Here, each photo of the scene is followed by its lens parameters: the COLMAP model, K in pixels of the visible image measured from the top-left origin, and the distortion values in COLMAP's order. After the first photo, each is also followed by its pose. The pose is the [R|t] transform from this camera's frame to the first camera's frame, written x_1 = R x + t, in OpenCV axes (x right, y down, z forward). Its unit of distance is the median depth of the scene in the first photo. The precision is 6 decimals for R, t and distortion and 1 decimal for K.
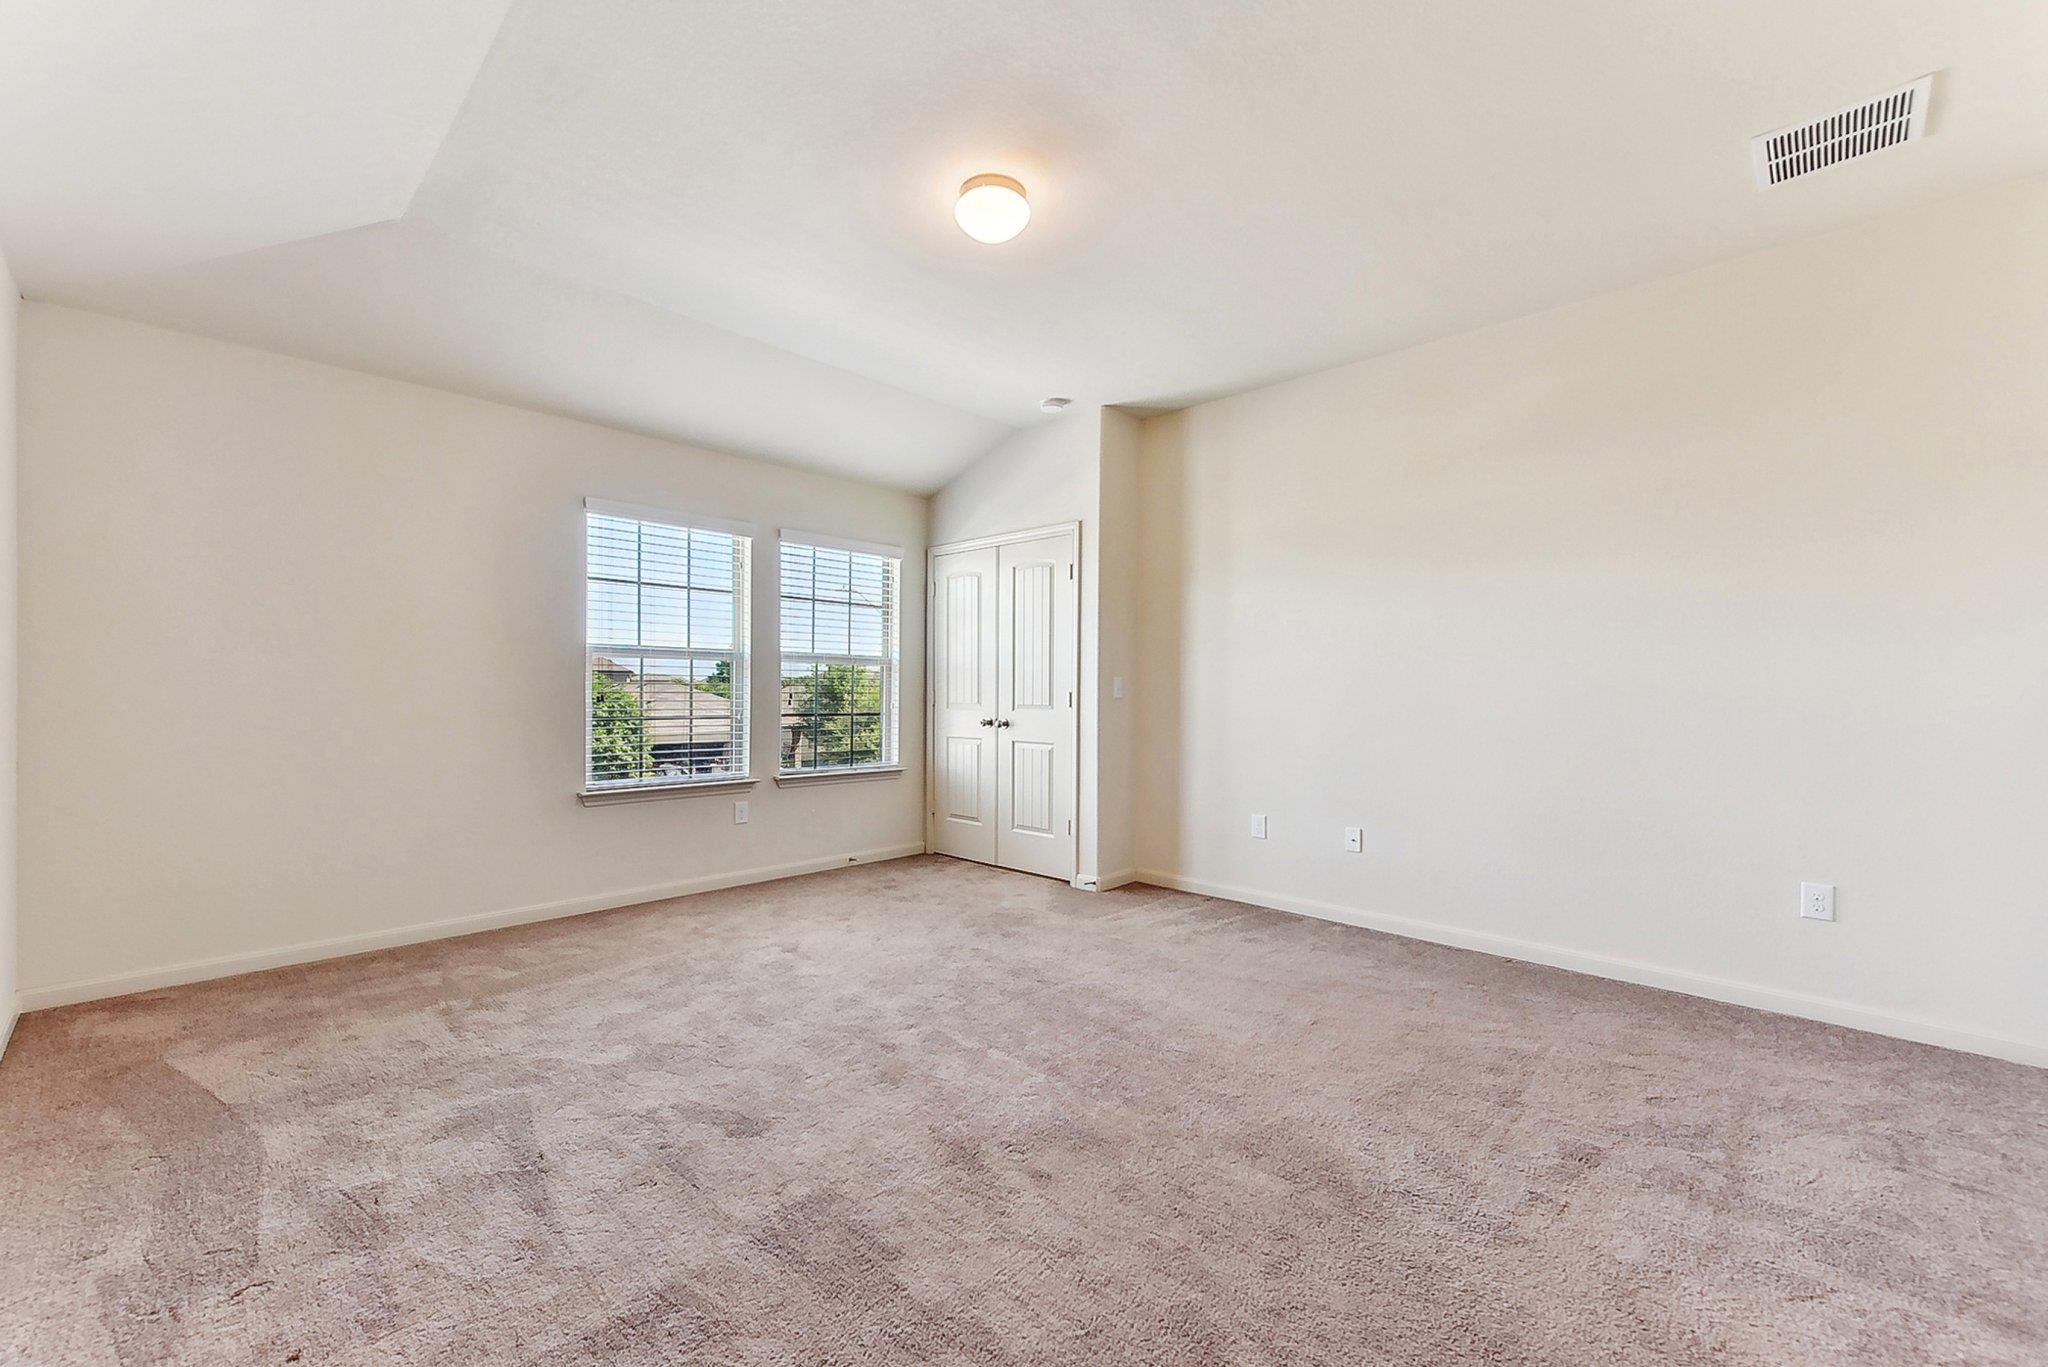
lens RADIAL K [[831.8, 0, 1021.5], [0, 831.8, 697.6], [0, 0, 1]] dist [0.015788, 0.000173]
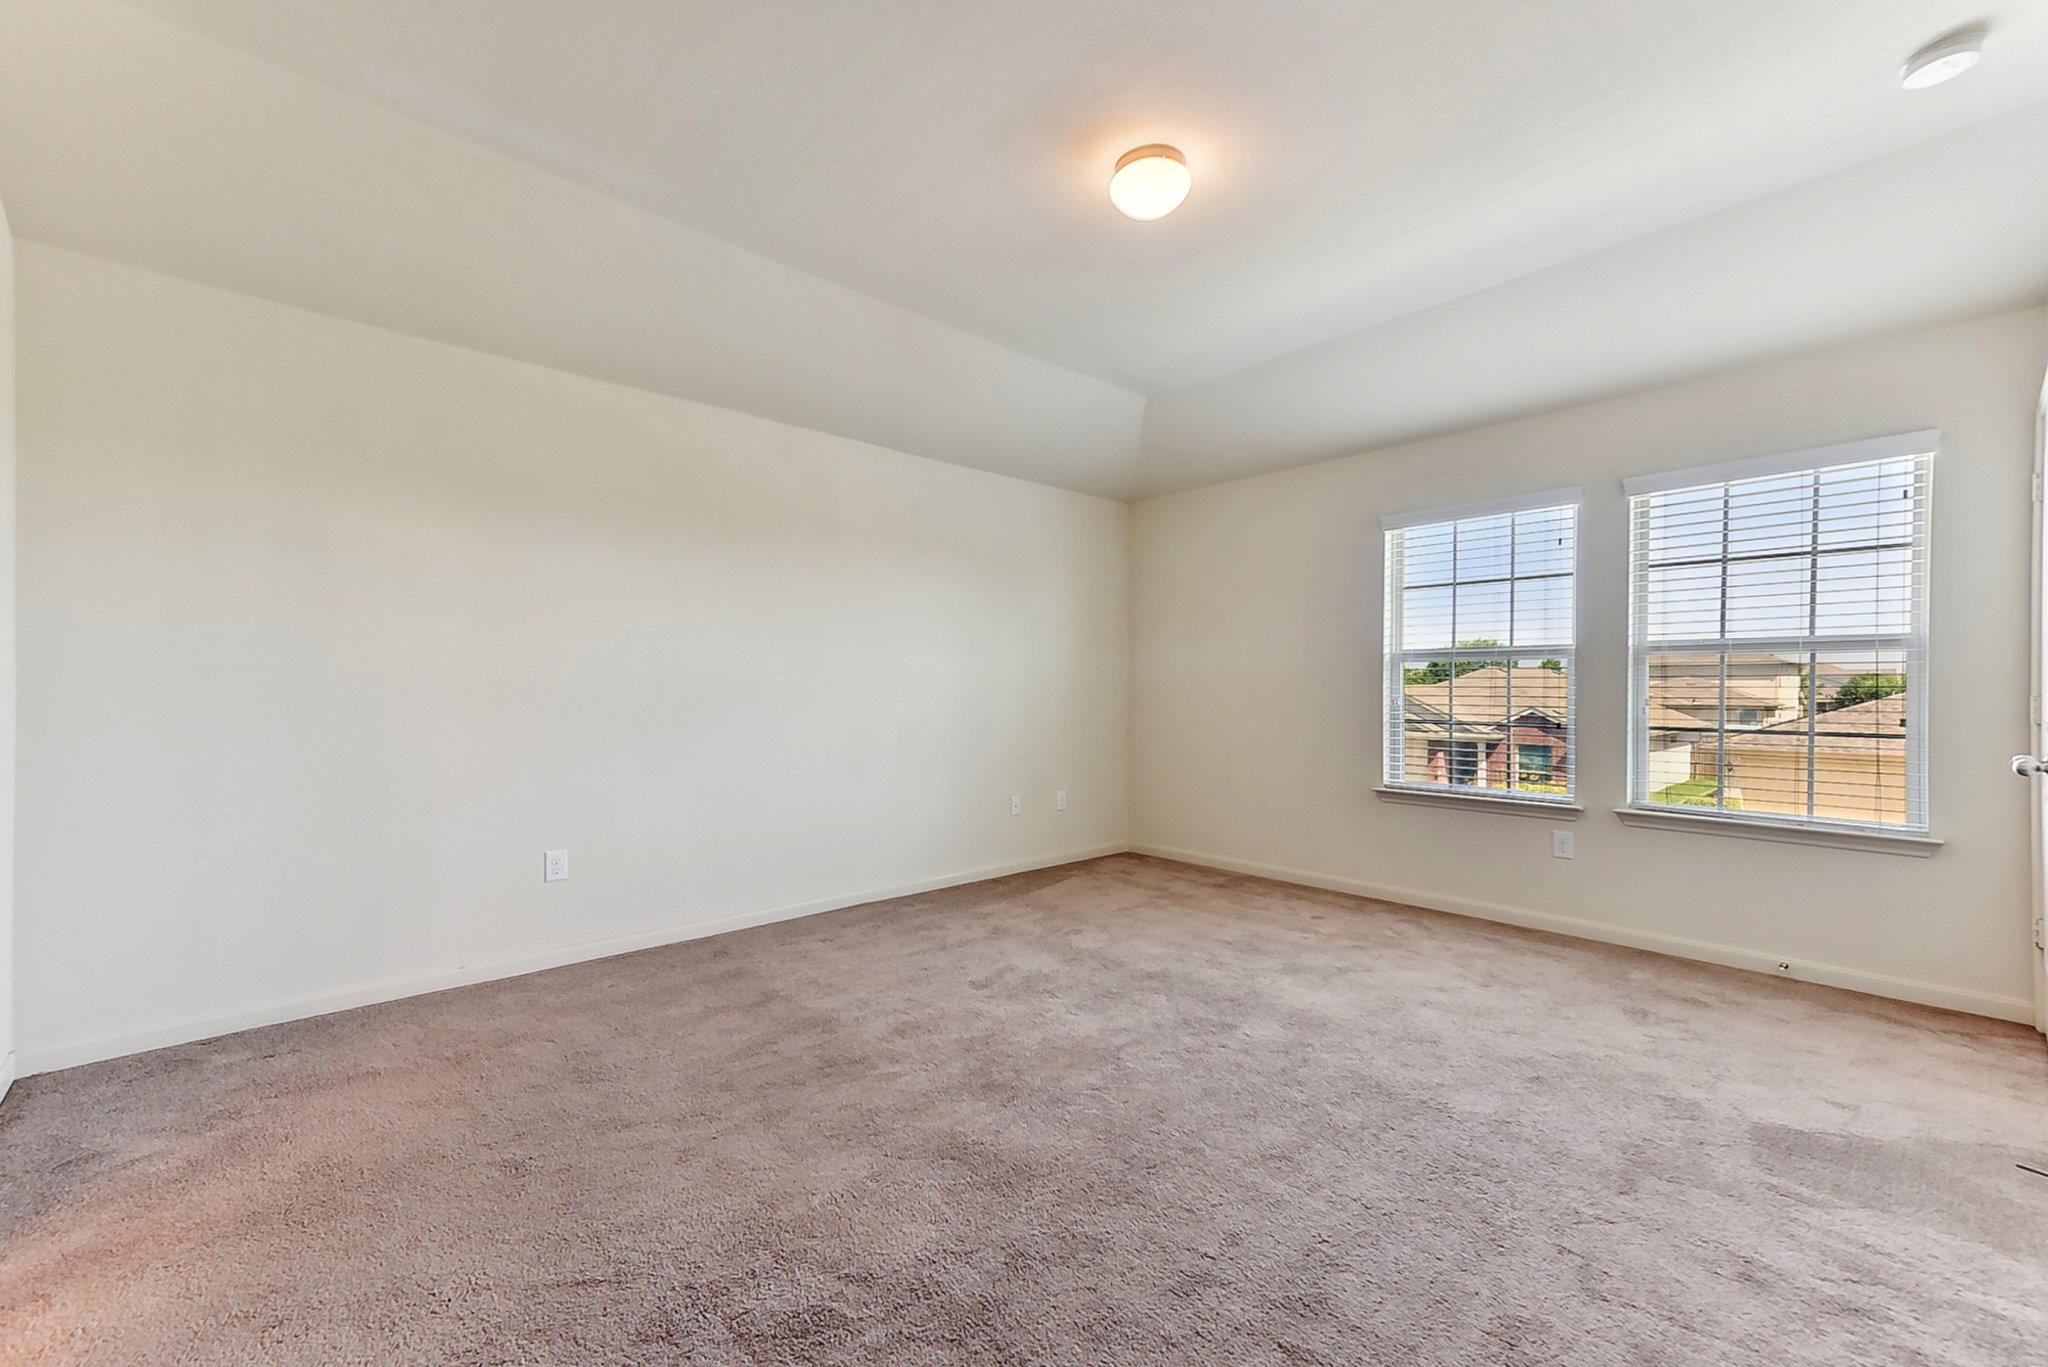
lens RADIAL K [[831.8, 0, 1020.1], [0, 831.8, 692.5], [0, 0, 1]] dist [0.015788, 0.000173]
pose [[-0.066298, -0.006309, -0.997780, 0.550716], [-0.012522, 0.999907, -0.005490, 0.000959], [0.997721, 0.012130, -0.066371, 0.558417]]
